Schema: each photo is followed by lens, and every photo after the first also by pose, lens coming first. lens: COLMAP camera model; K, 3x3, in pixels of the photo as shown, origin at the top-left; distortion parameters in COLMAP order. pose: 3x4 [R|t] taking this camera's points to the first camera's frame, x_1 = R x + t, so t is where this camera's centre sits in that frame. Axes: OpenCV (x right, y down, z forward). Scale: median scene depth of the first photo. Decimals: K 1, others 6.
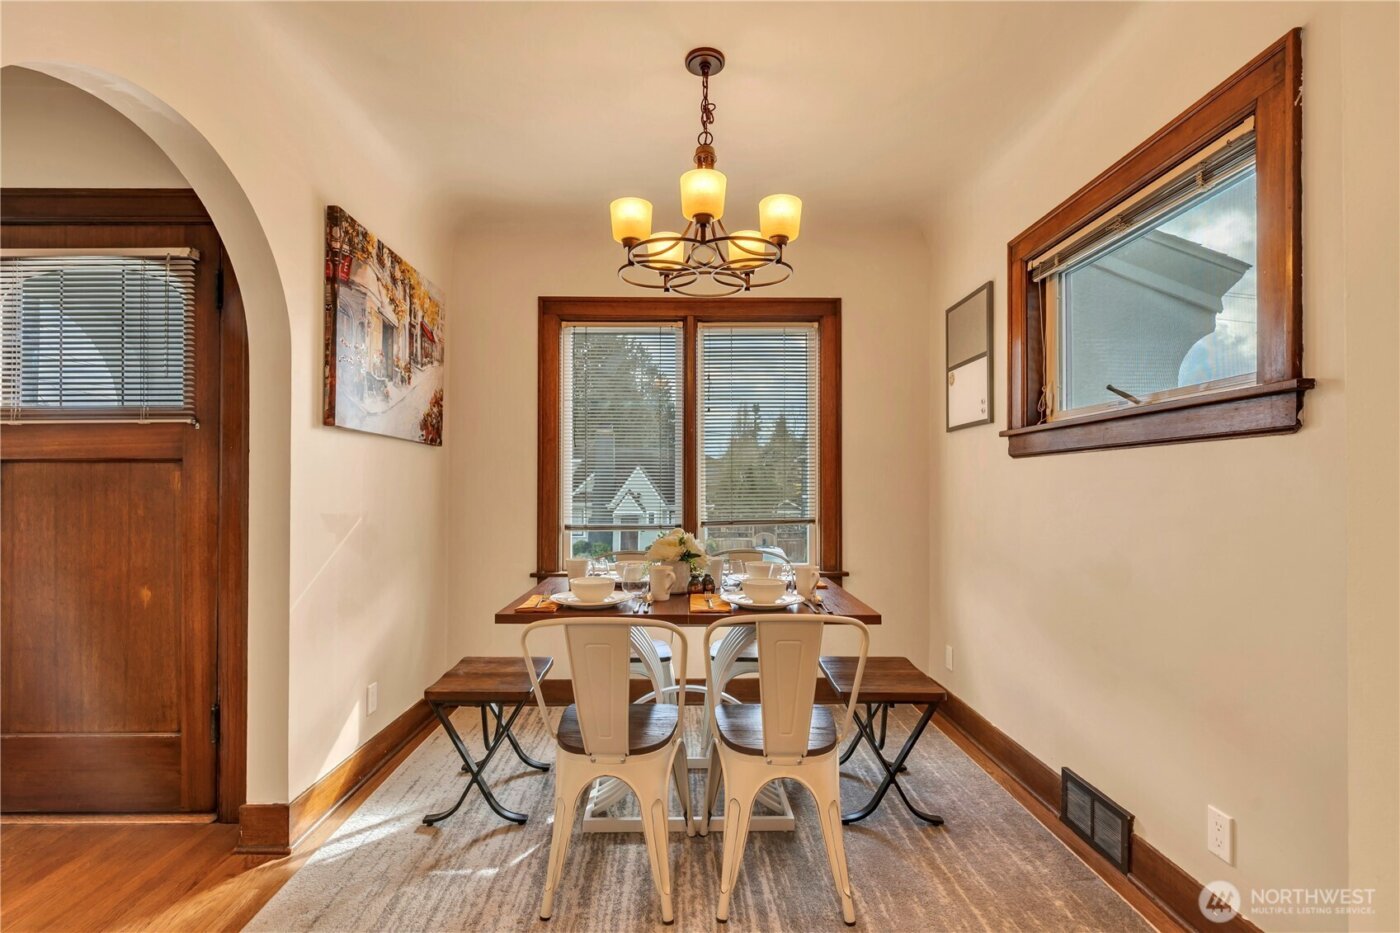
lens RADIAL K [[645.8, 0, 697.9], [0, 645.8, 486.4], [0, 0, 1]] dist [-0.000321, 0.000164]
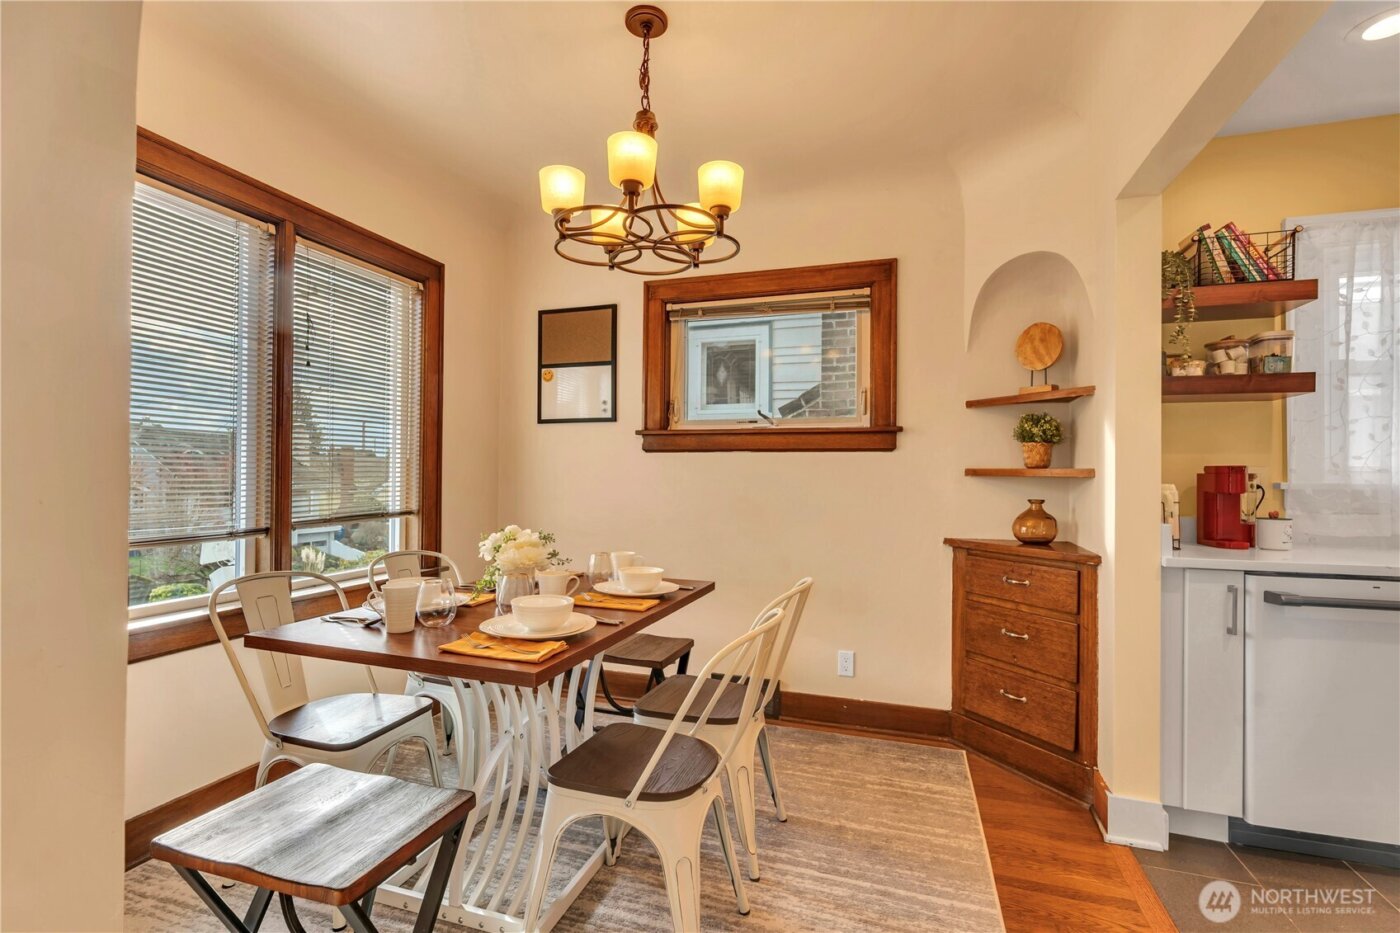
lens RADIAL K [[632.3, 0, 697.3], [0, 632.3, 473.2], [0, 0, 1]] dist [0.000164, 0.000227]
pose [[0.342057, 0.002706, 0.939675, -0.808102], [-0.009526, 0.999954, 0.000588, -0.005625], [-0.939631, -0.009152, 0.342067, 0.599336]]
